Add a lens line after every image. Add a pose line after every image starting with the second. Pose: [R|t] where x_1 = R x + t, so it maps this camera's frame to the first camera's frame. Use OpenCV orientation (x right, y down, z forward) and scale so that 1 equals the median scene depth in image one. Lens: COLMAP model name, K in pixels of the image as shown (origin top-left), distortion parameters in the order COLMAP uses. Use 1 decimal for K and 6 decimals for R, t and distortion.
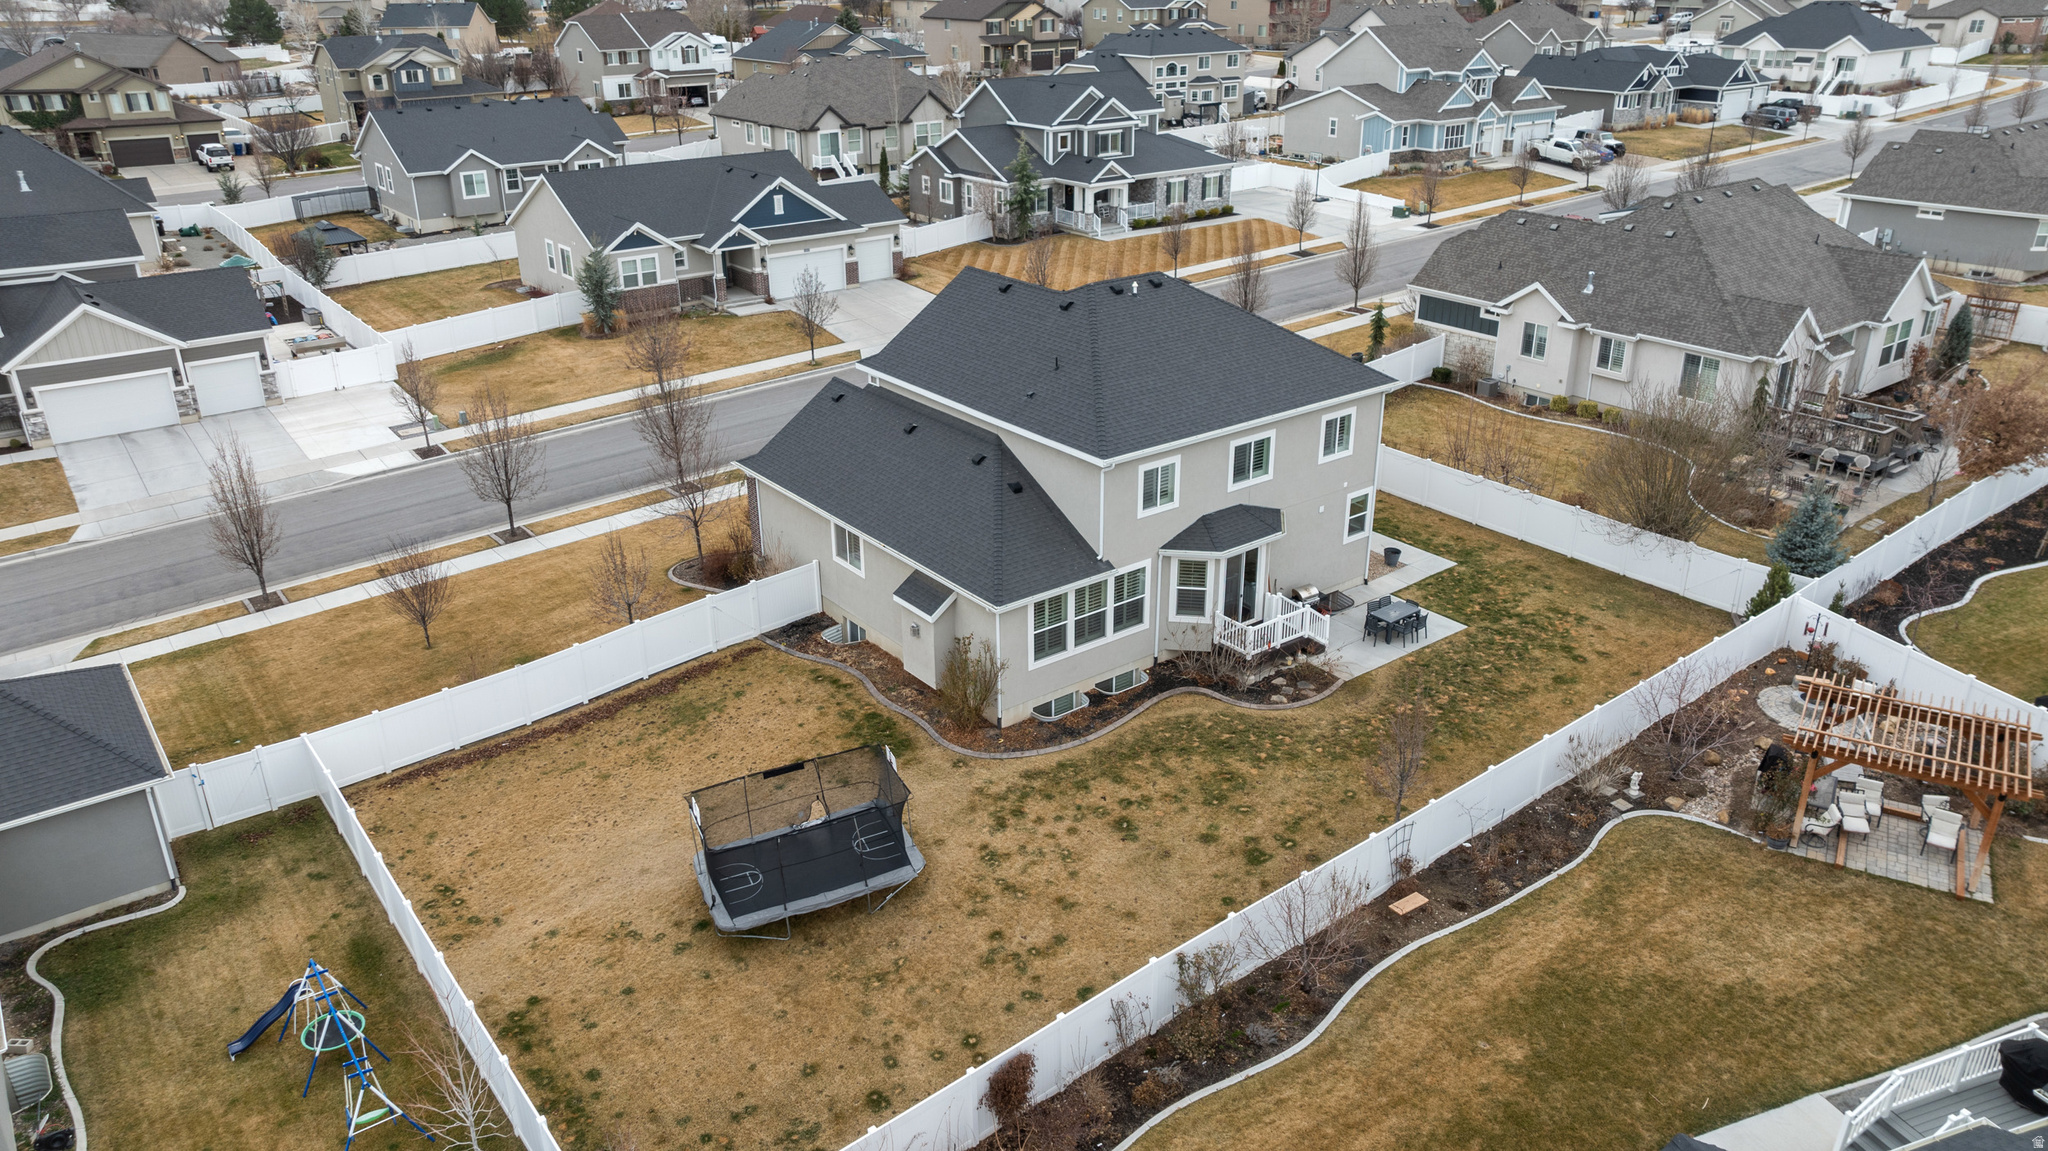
lens RADIAL K [[1449.0, 0, 1026.9], [0, 1449.0, 568.9], [0, 0, 1]] dist [-0.046109, 0.067922]
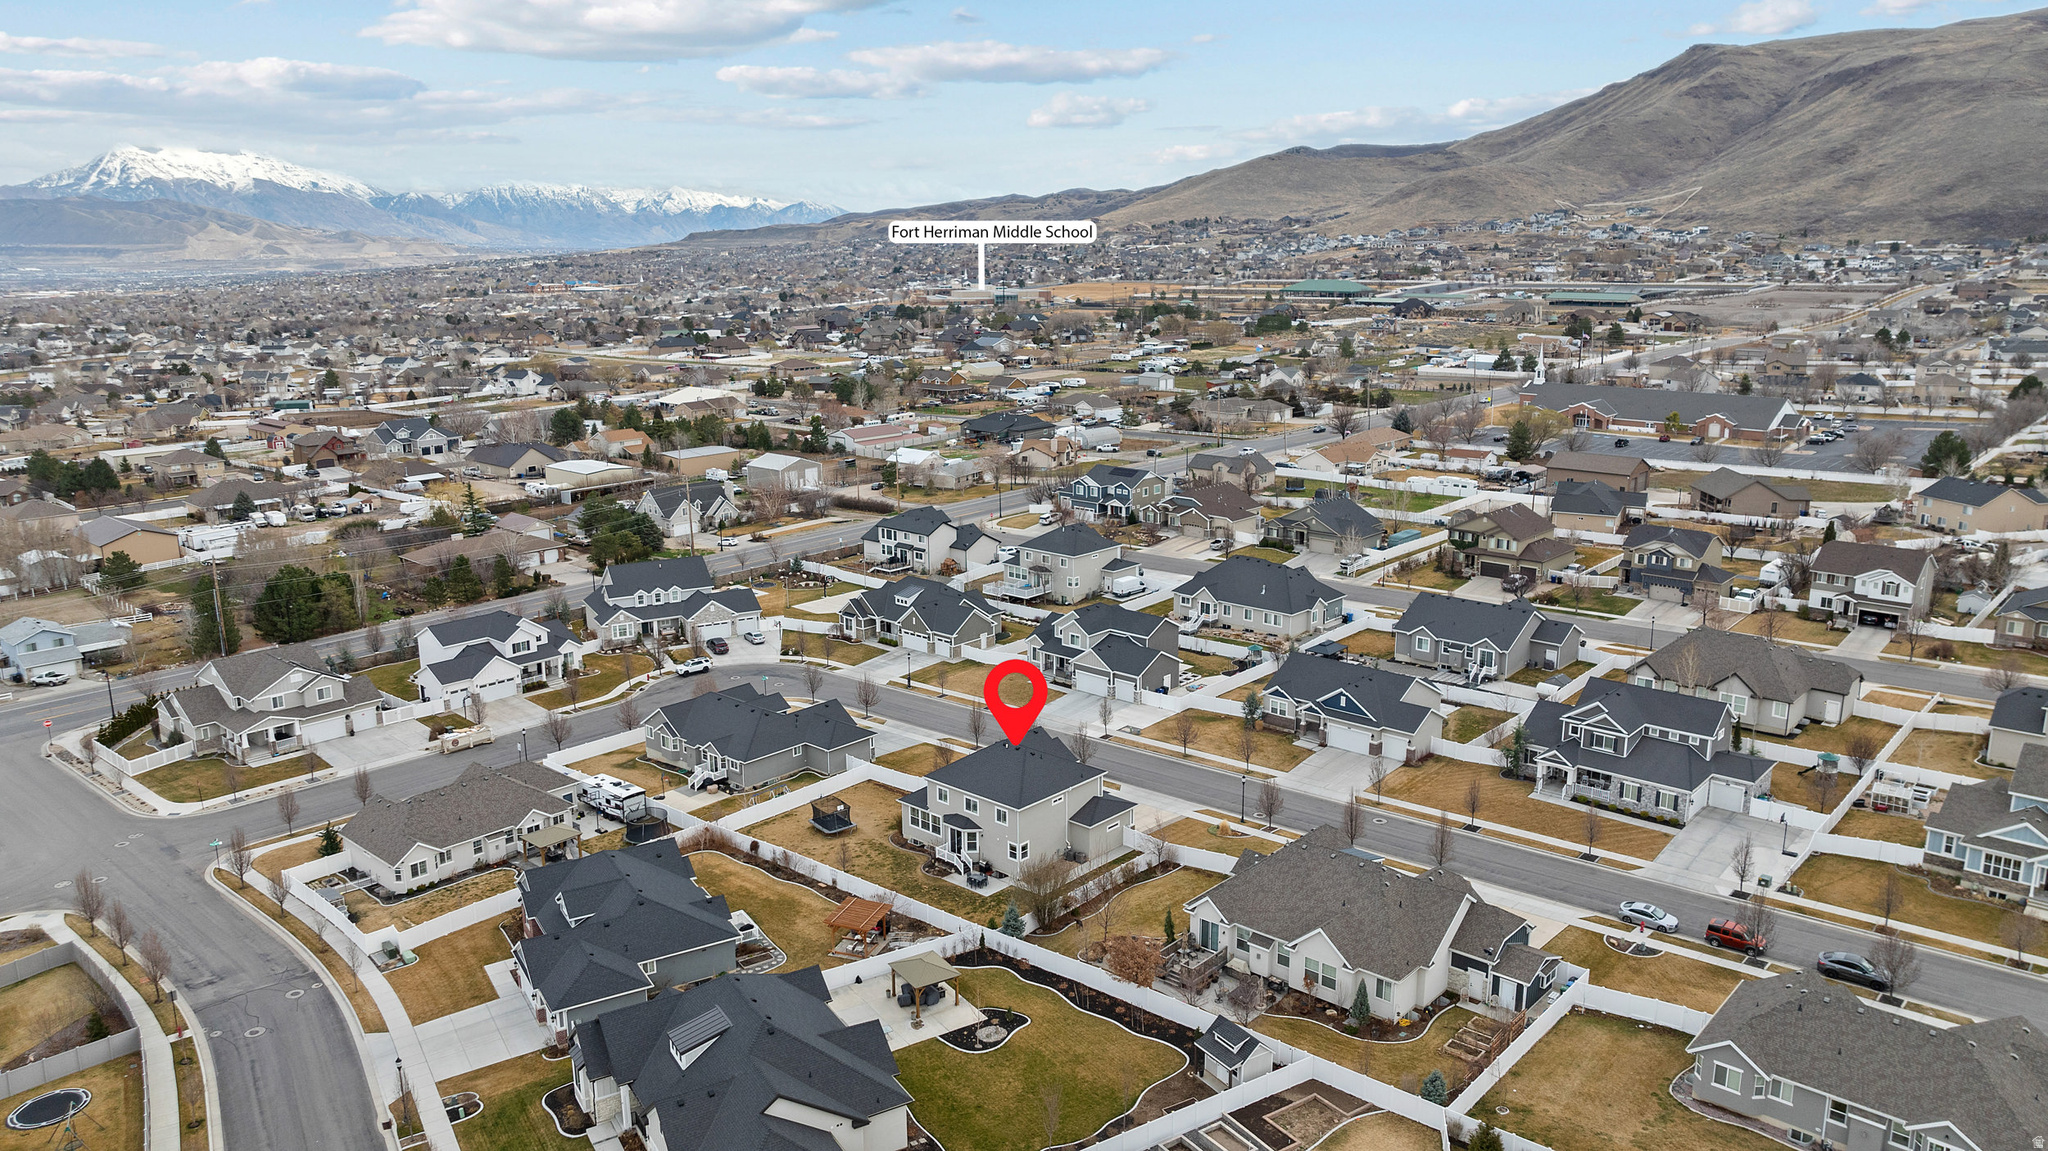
lens RADIAL K [[1443.6, 0, 1028.5], [0, 1443.6, 574.9], [0, 0, 1]] dist [-0.011985, 0.000311]
pose [[0.178205, 0.230419, -0.956635, 2.040258], [-0.386473, 0.910461, 0.147304, -0.694446], [0.904921, 0.343463, 0.251299, 0.114227]]
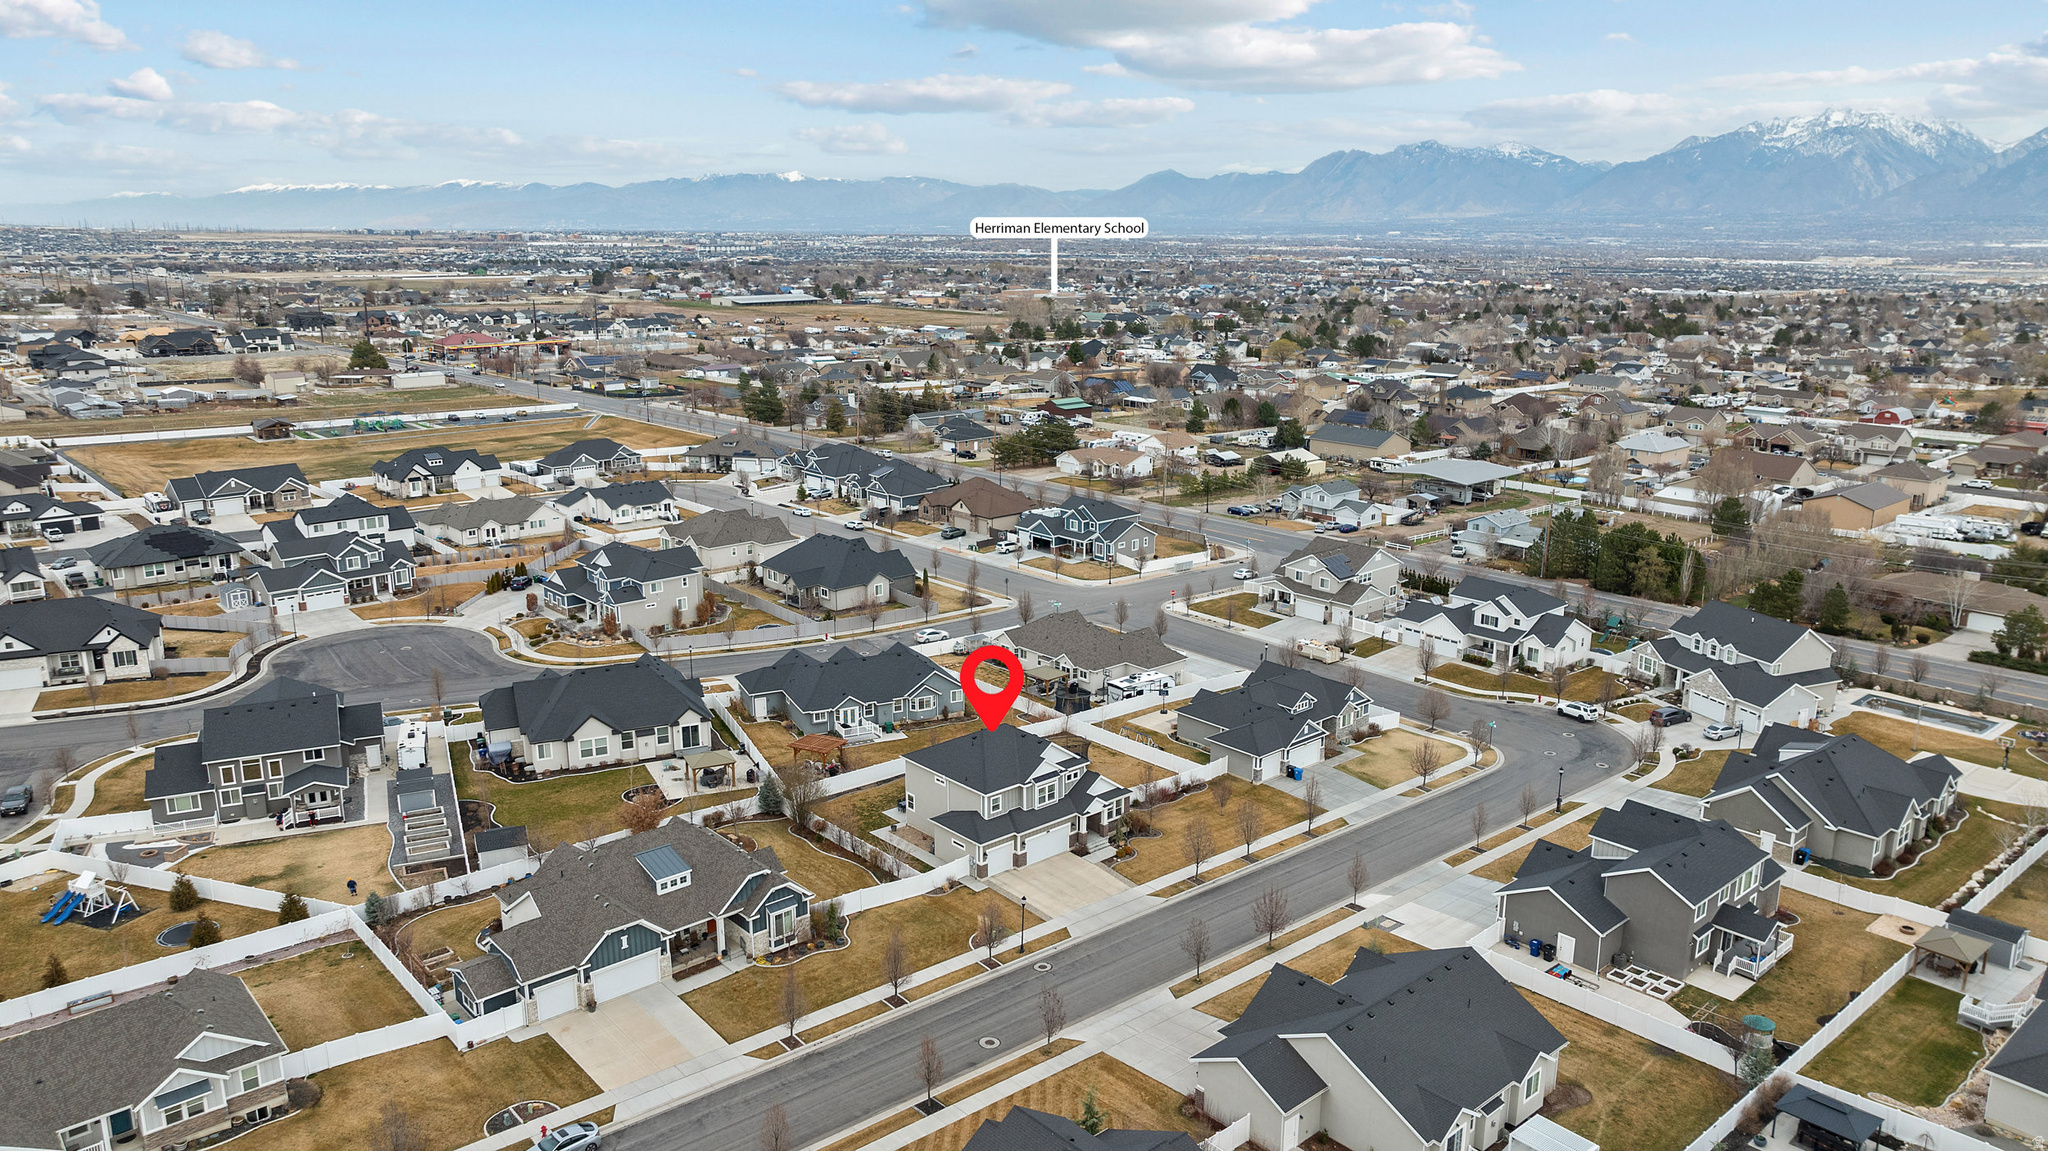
lens RADIAL K [[1443.6, 0, 1028.5], [0, 1443.6, 574.9], [0, 0, 1]] dist [-0.011985, 0.000311]
pose [[-0.997902, 0.020791, -0.061315, 0.122535], [-0.021003, 0.791865, 0.610335, -1.606239], [0.061243, 0.610342, -0.789767, 2.249179]]
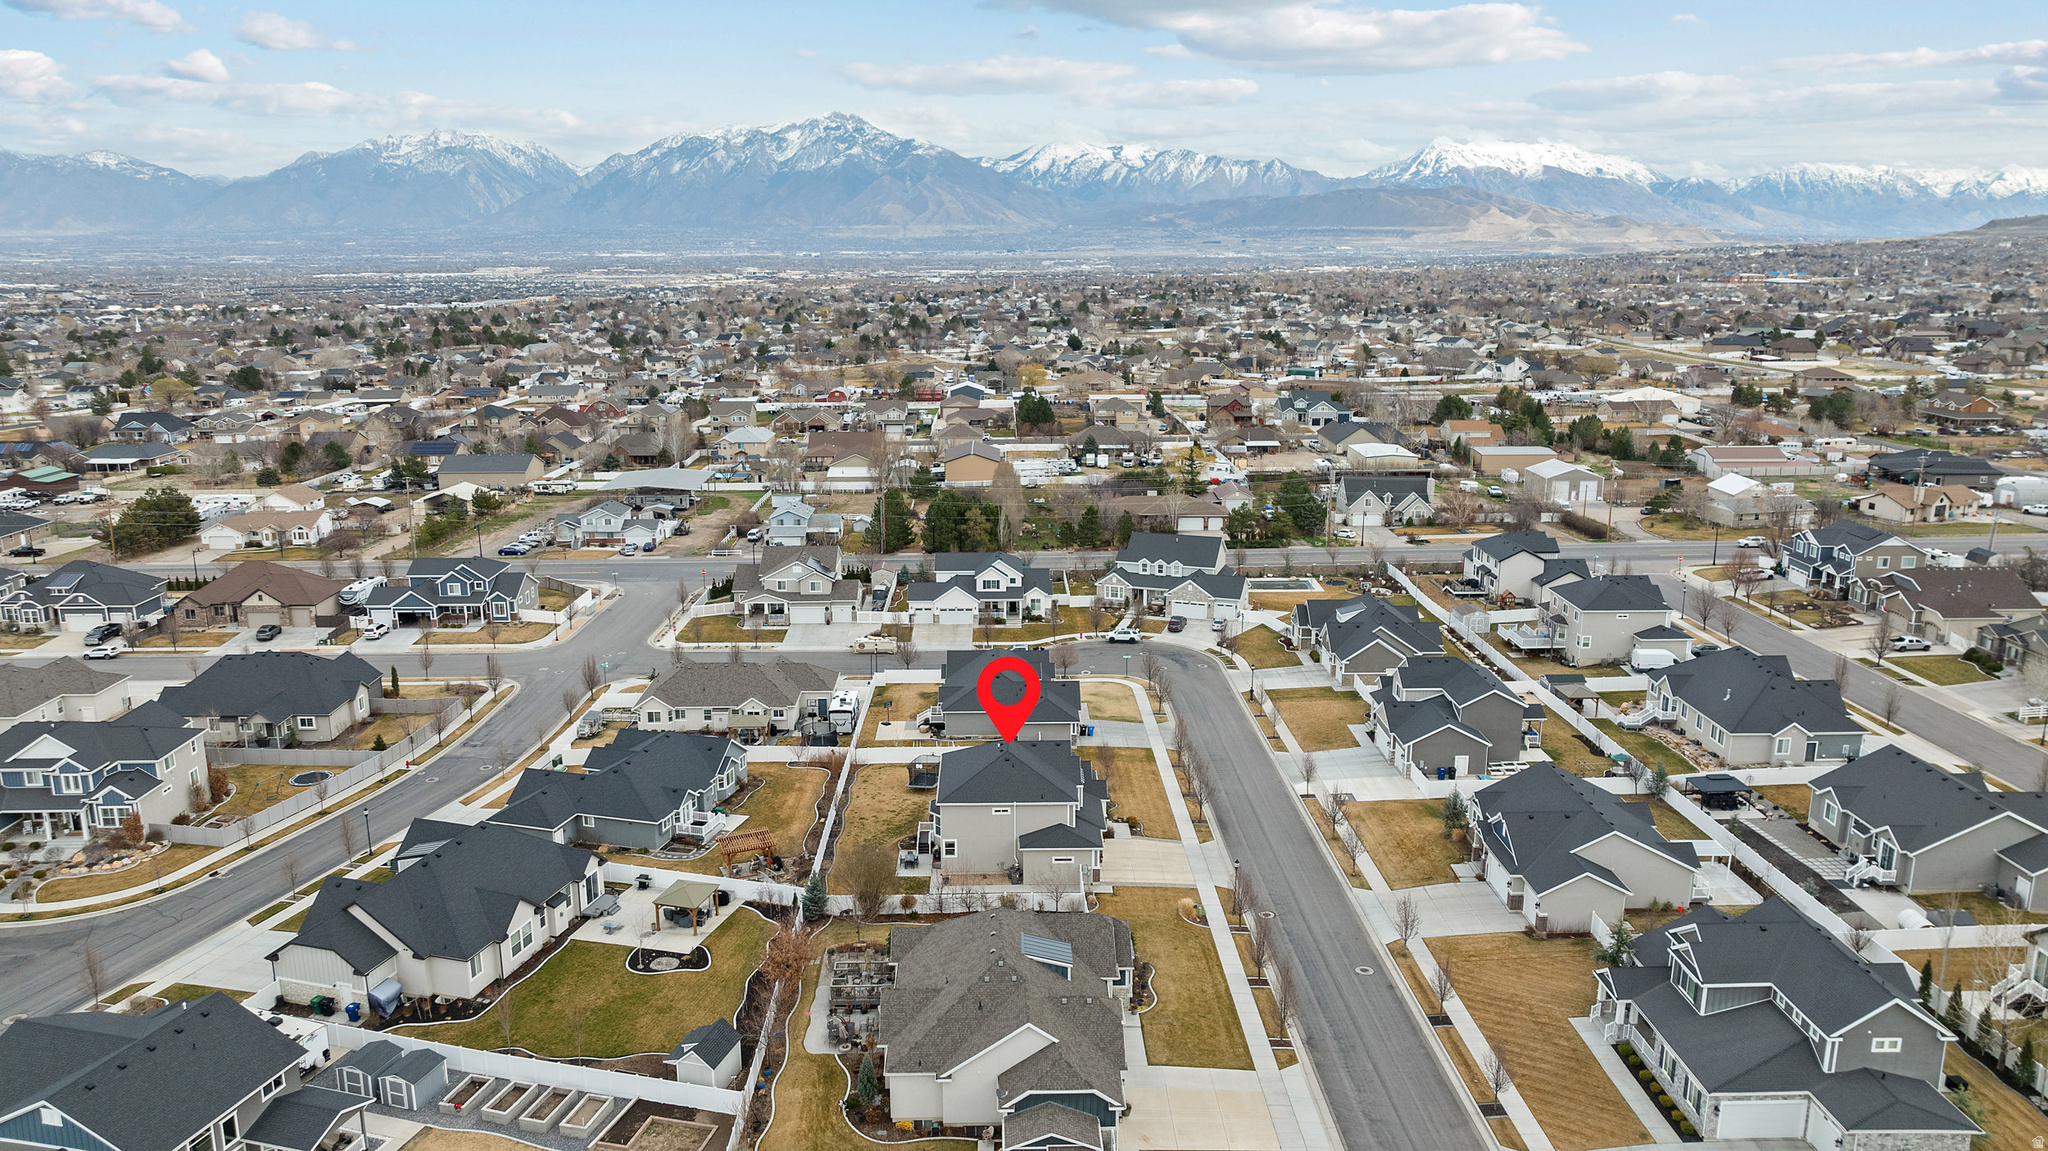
lens RADIAL K [[1443.6, 0, 1028.5], [0, 1443.6, 574.9], [0, 0, 1]] dist [-0.011985, 0.000311]
pose [[-0.594275, 0.195941, -0.780028, 1.604408], [-0.315686, 0.835202, 0.450310, -1.295432], [0.739716, 0.513852, -0.434484, 1.518498]]
